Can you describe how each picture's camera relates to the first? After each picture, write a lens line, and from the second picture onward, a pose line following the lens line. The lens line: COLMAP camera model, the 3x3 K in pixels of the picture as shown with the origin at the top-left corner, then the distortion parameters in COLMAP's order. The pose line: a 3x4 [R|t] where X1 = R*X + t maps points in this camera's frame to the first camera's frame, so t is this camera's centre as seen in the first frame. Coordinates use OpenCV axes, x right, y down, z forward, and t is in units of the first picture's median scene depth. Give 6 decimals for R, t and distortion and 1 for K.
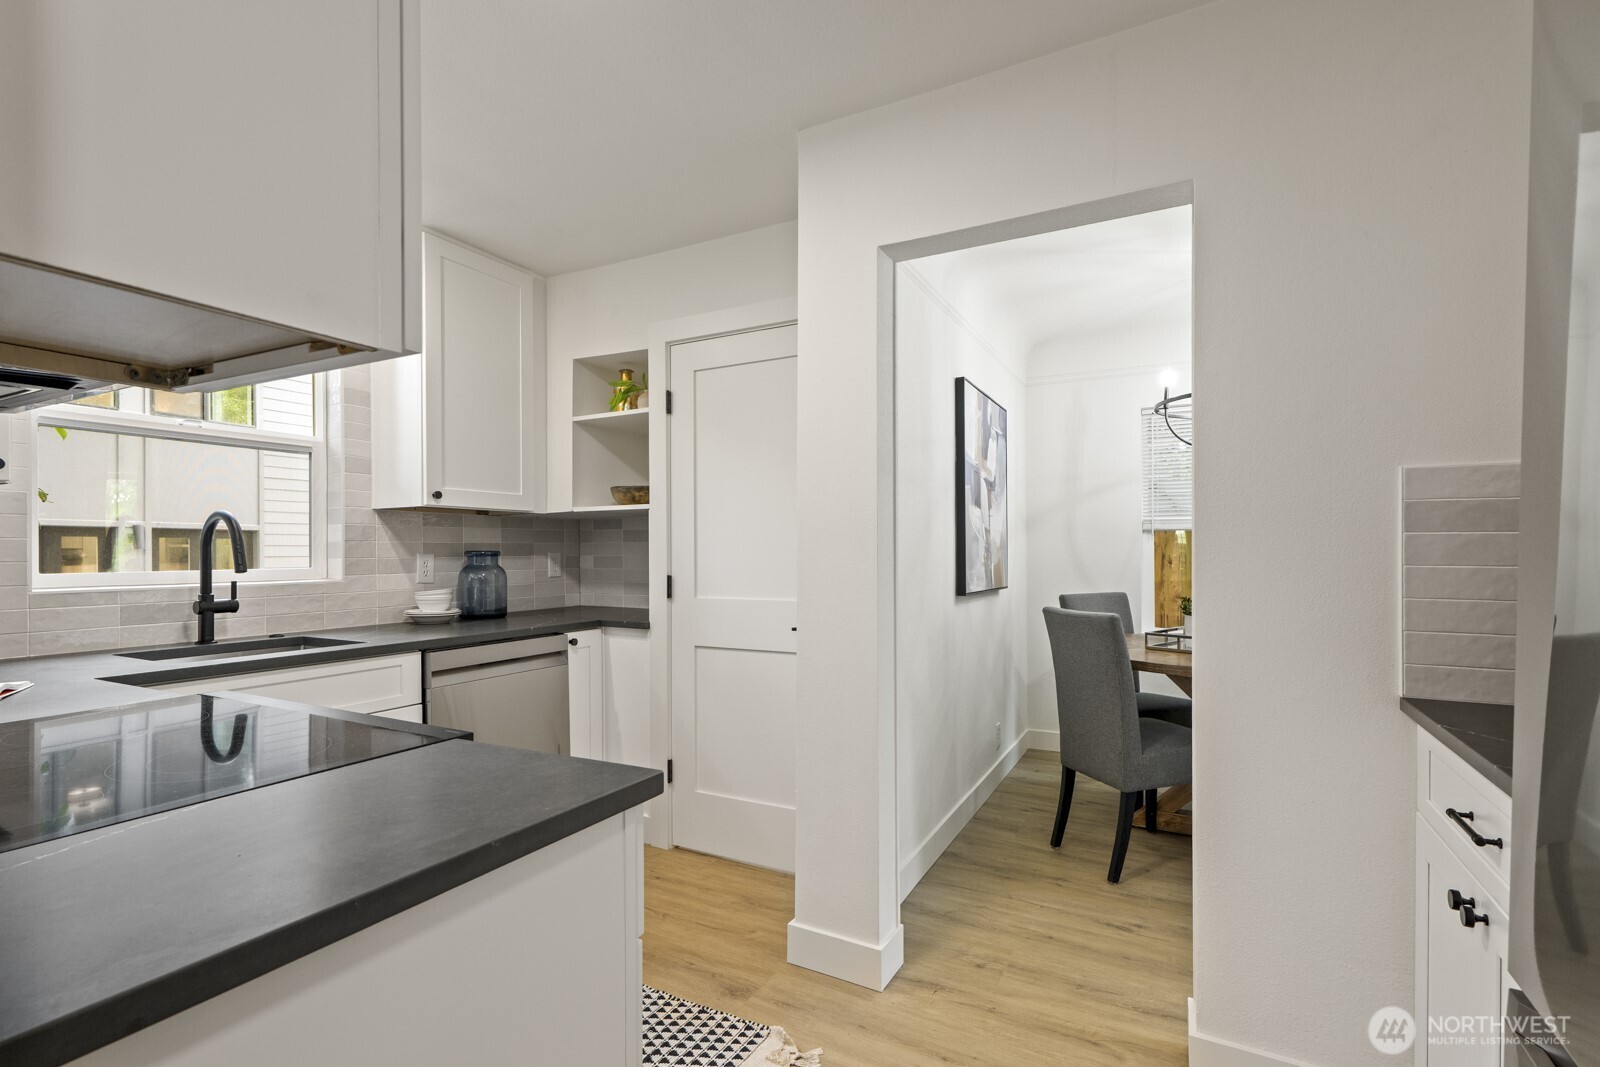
lens RADIAL K [[749.0, 0, 793.3], [0, 749.0, 556.6], [0, 0, 1]] dist [0.002965, -0.000282]
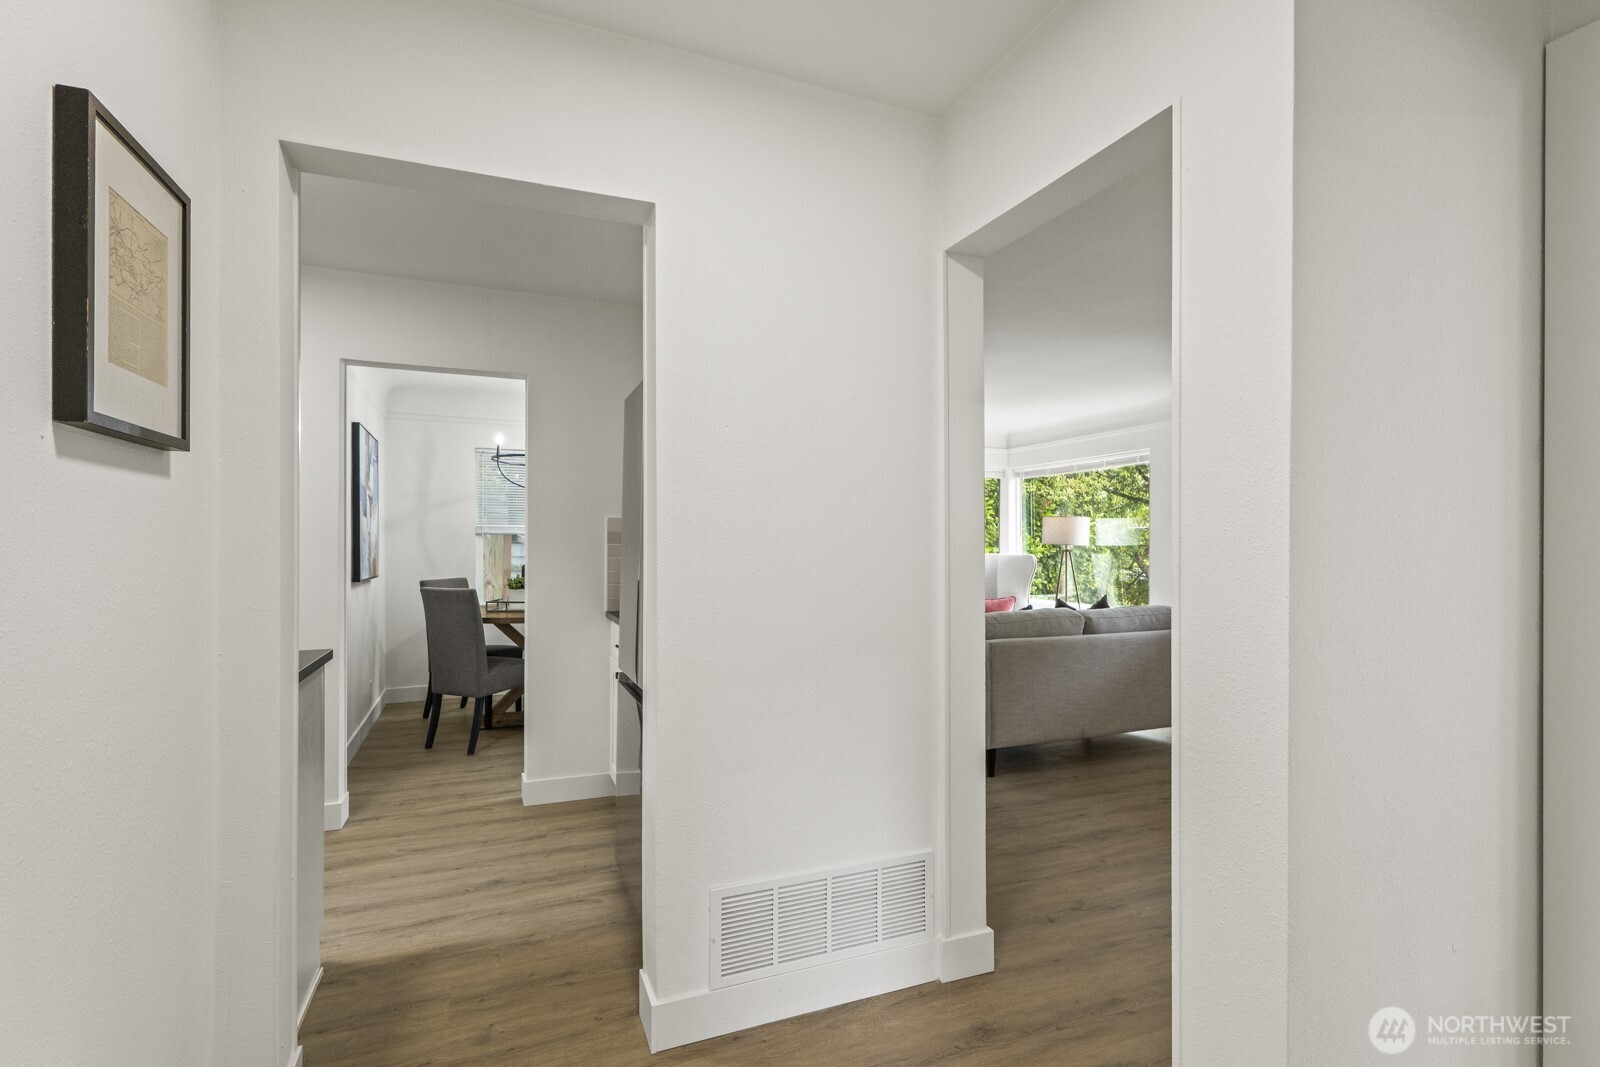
lens RADIAL K [[749.0, 0, 799.7], [0, 749.0, 541.3], [0, 0, 1]] dist [0.002965, -0.000282]
pose [[0.631968, 0.007675, 0.774956, -0.357369], [0.001356, 0.999938, -0.011010, -0.006879], [-0.774993, 0.008009, 0.631919, -0.538850]]
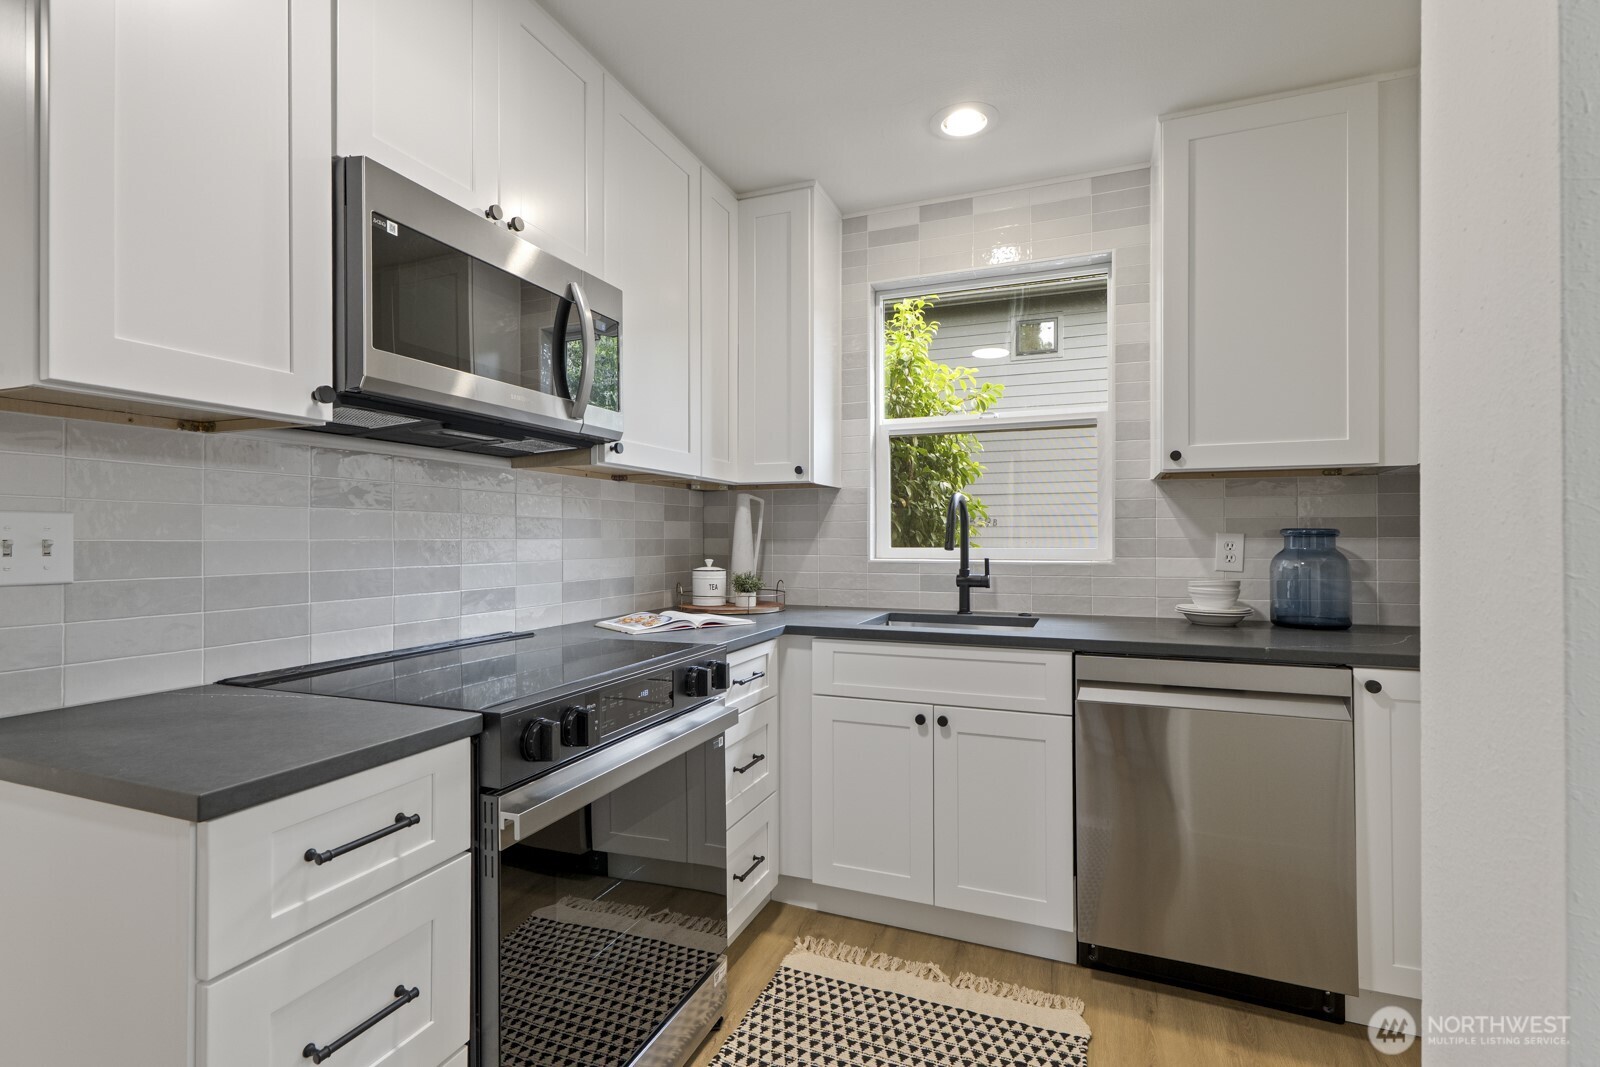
lens RADIAL K [[749.0, 0, 790.8], [0, 749.0, 535.0], [0, 0, 1]] dist [0.002965, -0.000282]
pose [[0.109133, 0.002470, -0.994024, 0.238901], [-0.004690, 0.999987, 0.001970, -0.001123], [0.994016, 0.004447, 0.109143, 0.515486]]
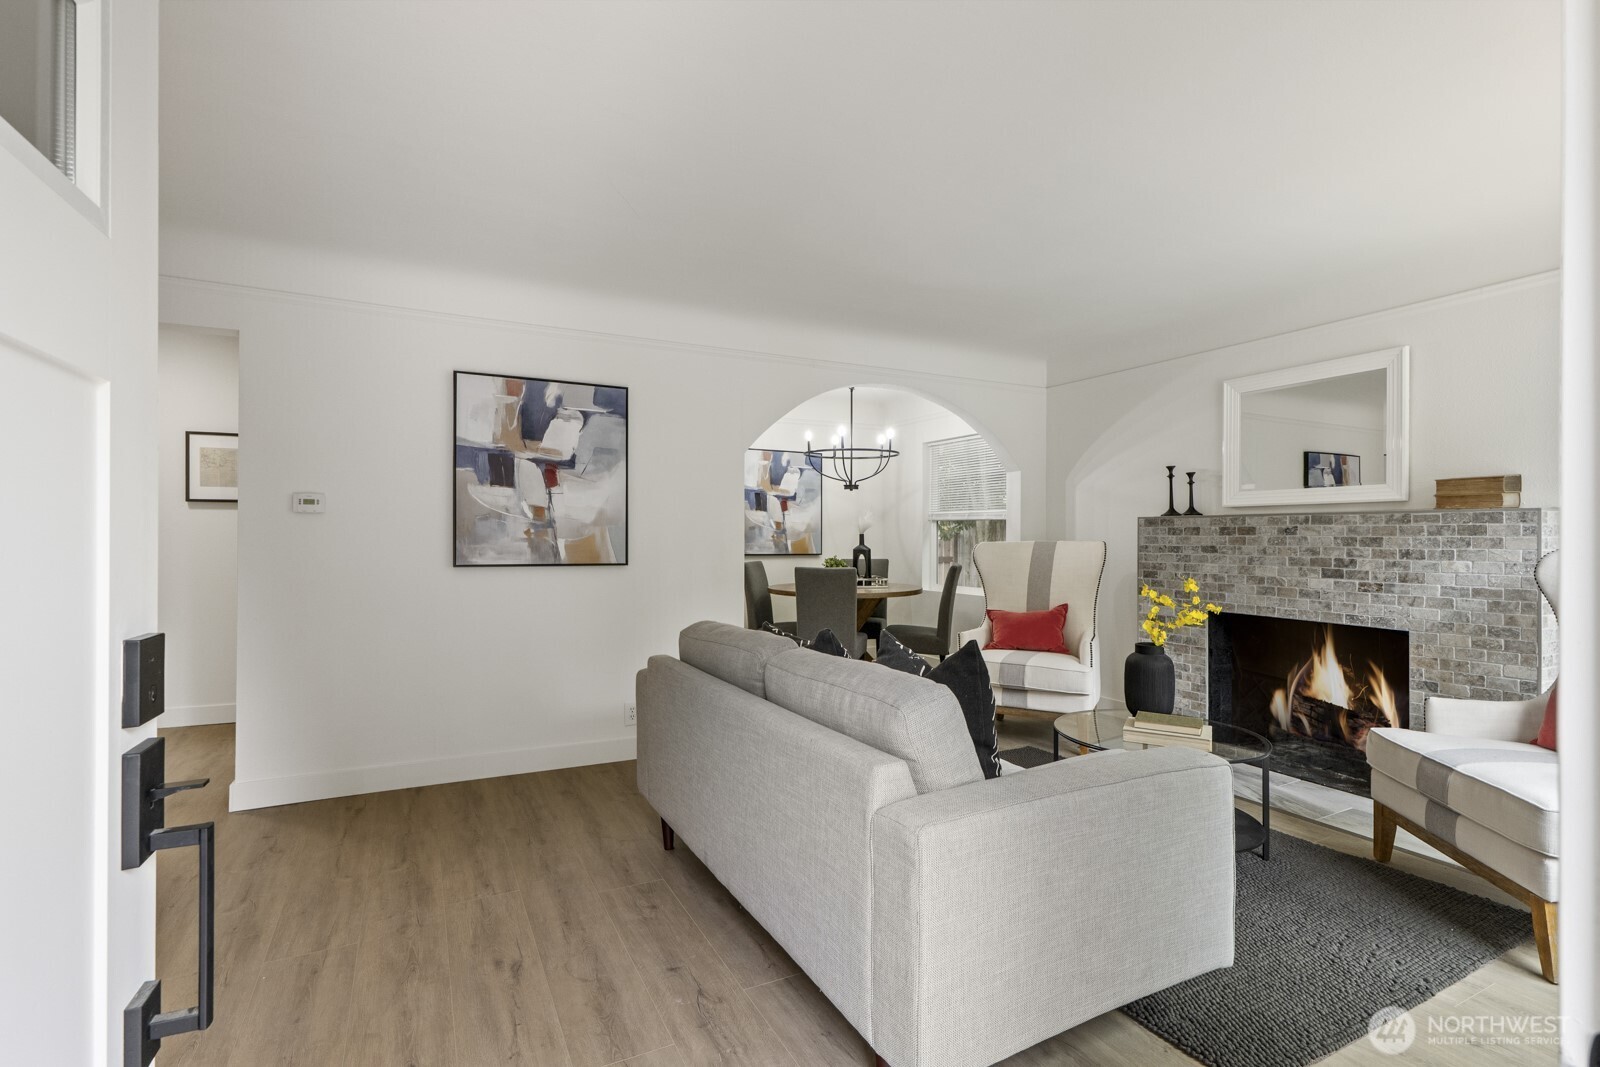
lens RADIAL K [[749.0, 0, 792.9], [0, 749.0, 536.5], [0, 0, 1]] dist [0.002965, -0.000282]
pose [[0.824479, 0.006041, -0.565861, 1.652942], [-0.008230, 0.999965, -0.001316, 0.003116], [0.565833, 0.005742, 0.824500, -0.656080]]
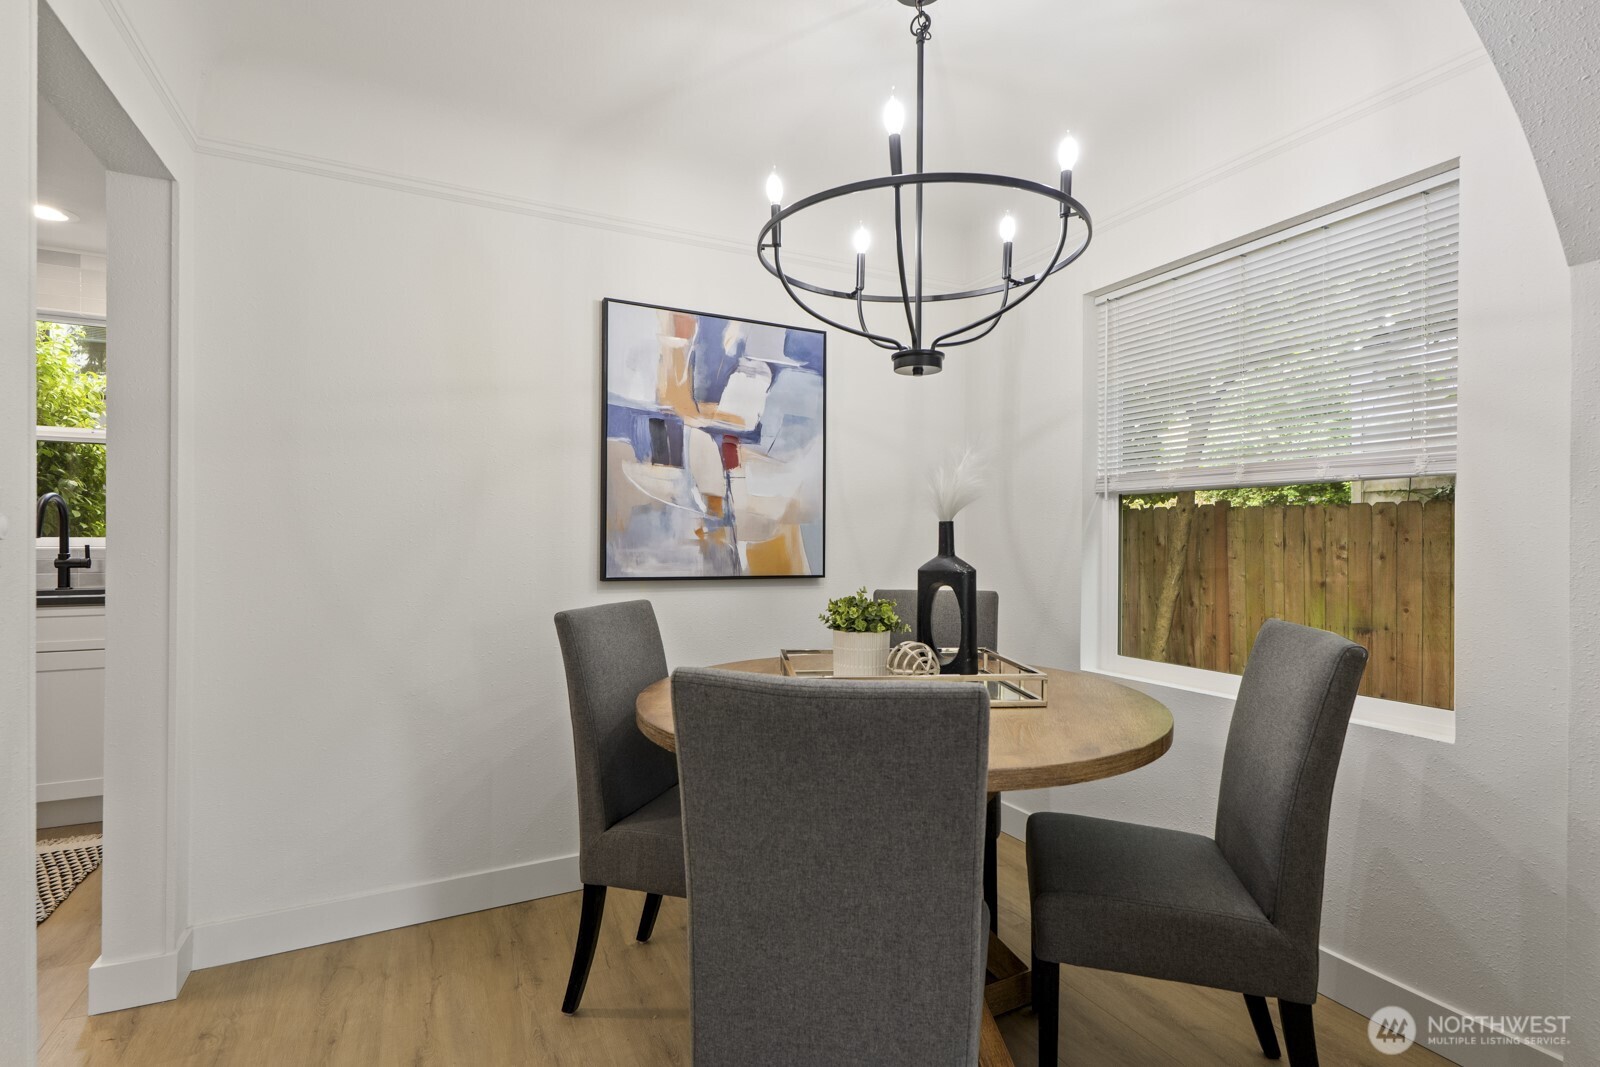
lens RADIAL K [[749.0, 0, 799.2], [0, 749.0, 539.4], [0, 0, 1]] dist [0.002965, -0.000282]
pose [[0.819627, 0.006778, -0.572857, 0.919767], [-0.010578, 0.999939, -0.003303, 0.011232], [0.572799, 0.008767, 0.819649, 0.530760]]
